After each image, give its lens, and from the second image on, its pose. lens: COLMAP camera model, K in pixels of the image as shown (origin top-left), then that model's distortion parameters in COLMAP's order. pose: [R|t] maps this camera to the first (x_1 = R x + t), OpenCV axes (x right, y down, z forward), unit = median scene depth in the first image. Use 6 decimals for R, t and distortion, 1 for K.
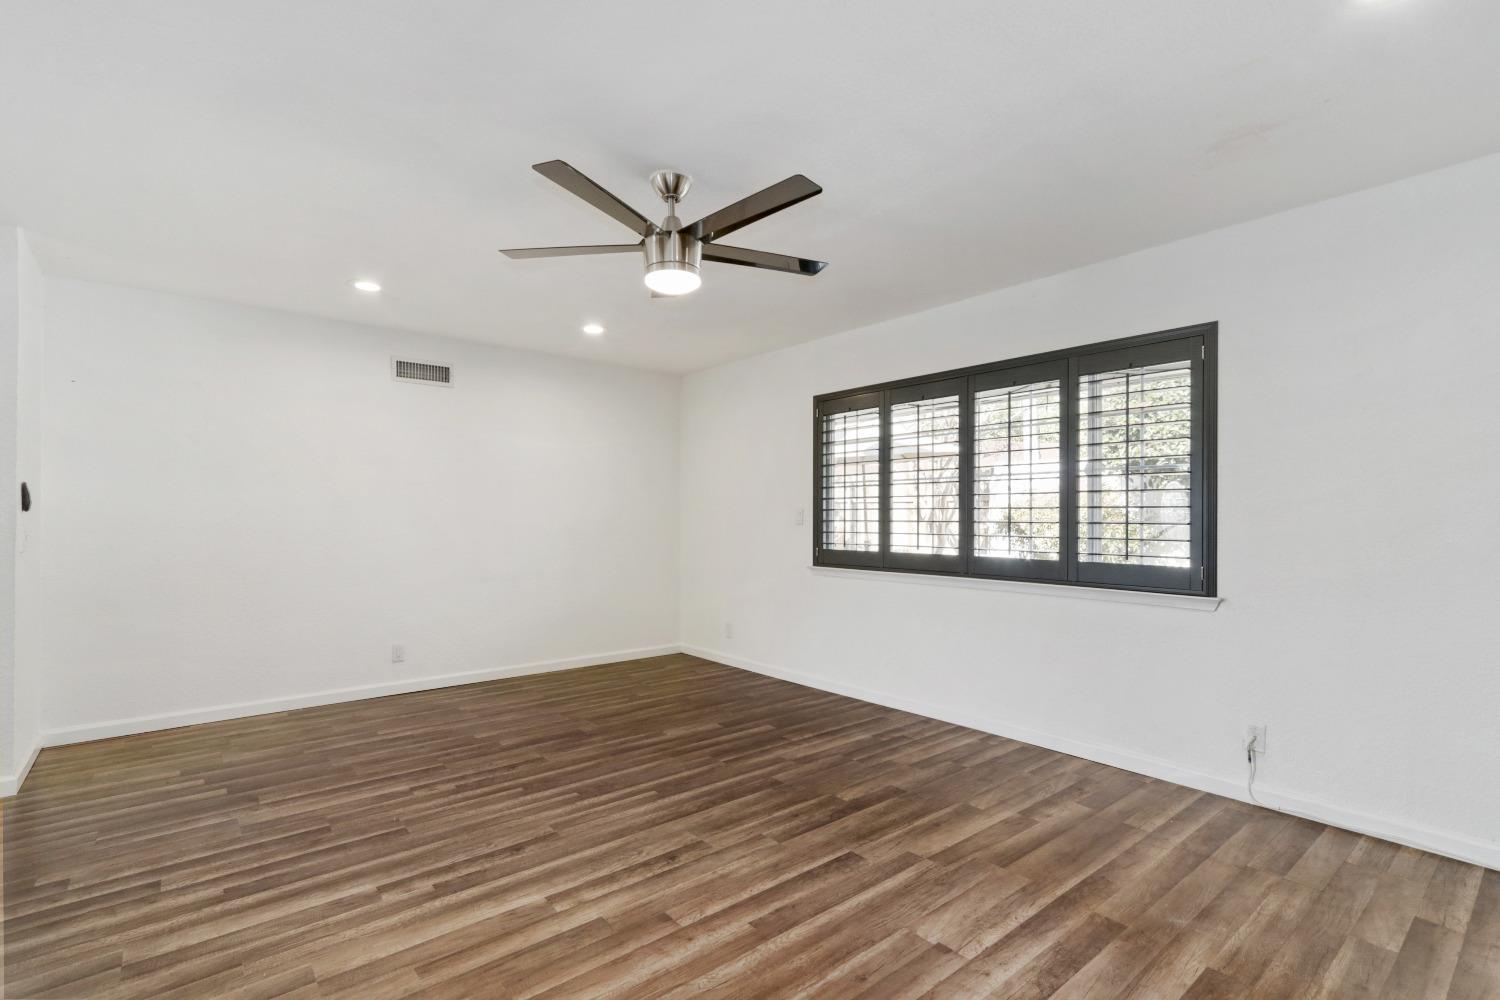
lens RADIAL K [[695.5, 0, 749.7], [0, 695.5, 504.8], [0, 0, 1]] dist [0.000045, 0.004618]
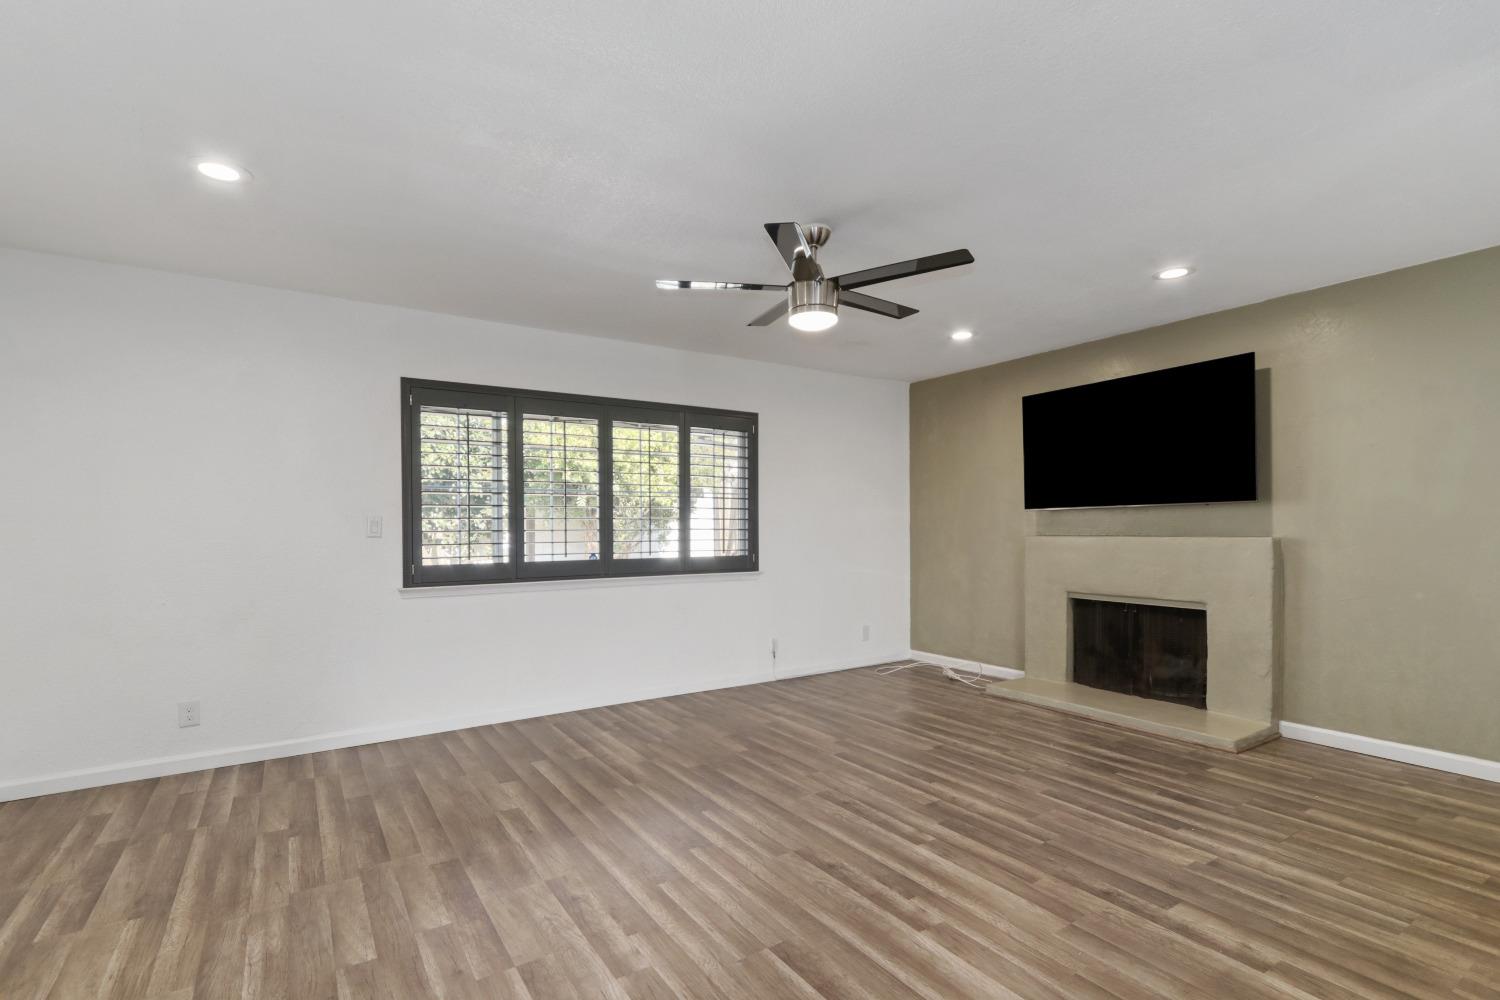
lens RADIAL K [[695.5, 0, 746.0], [0, 695.5, 539.8], [0, 0, 1]] dist [0.000045, 0.004618]
pose [[0.115919, -0.022776, 0.992998, -1.041190], [-0.012161, 0.999630, 0.024348, 0.010581], [-0.993184, -0.014898, 0.115599, 0.805986]]
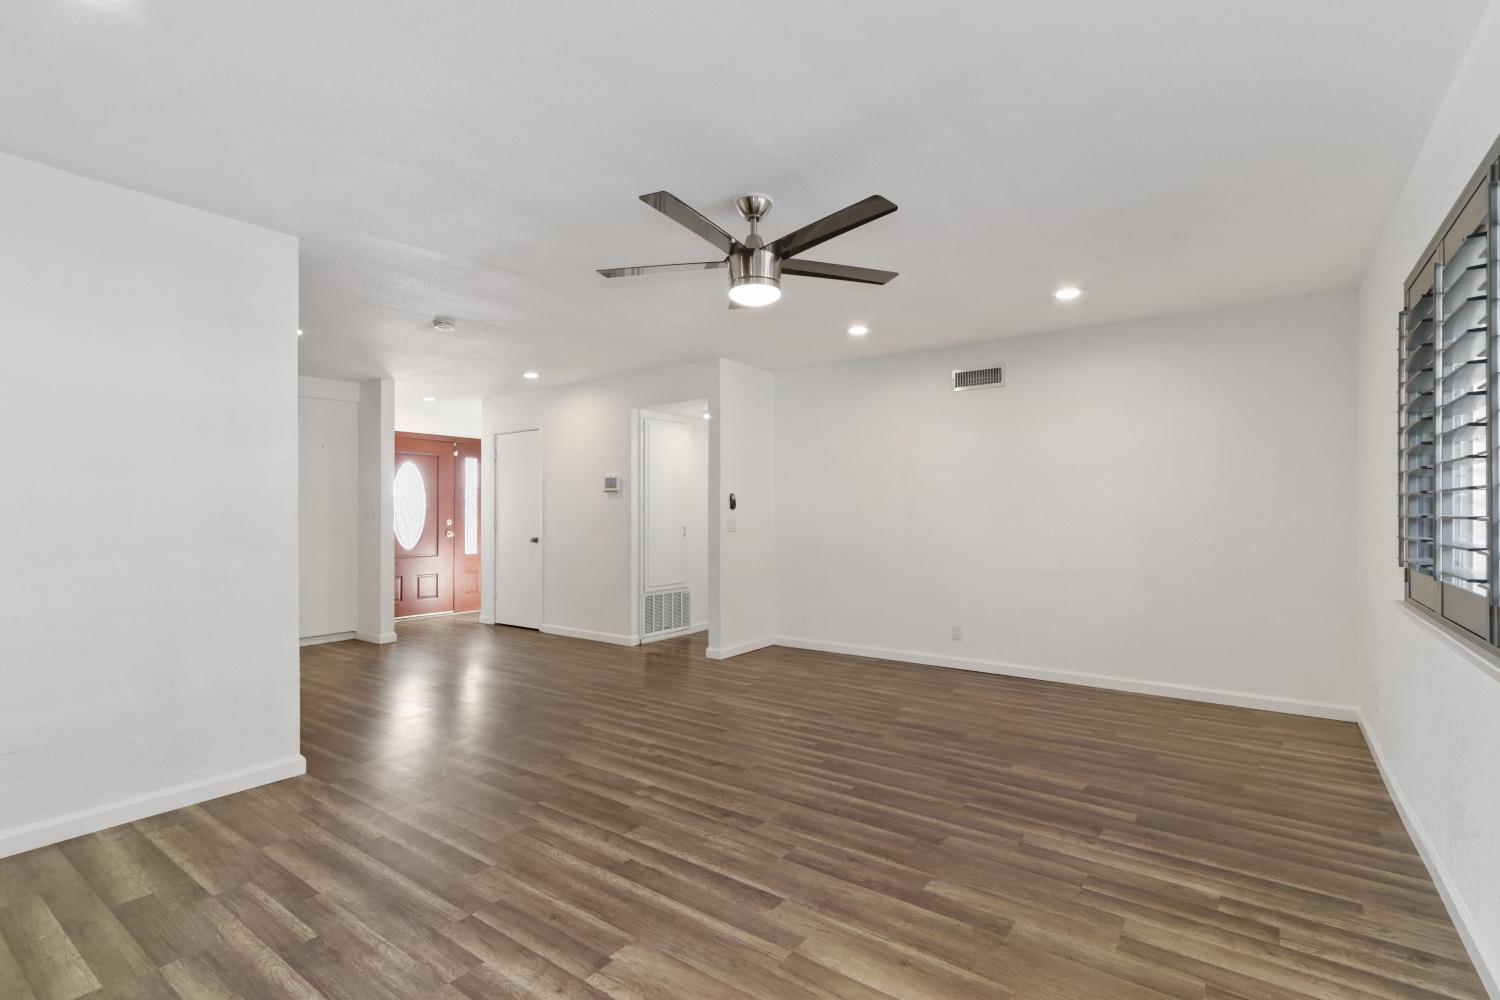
lens RADIAL K [[695.5, 0, 745.0], [0, 695.5, 521.1], [0, 0, 1]] dist [0.000045, 0.004618]
pose [[0.237234, 0.008670, -0.971414, 0.767025], [0.021676, 0.999664, 0.014216, 0.011342], [0.971211, -0.024429, 0.236966, 0.599294]]
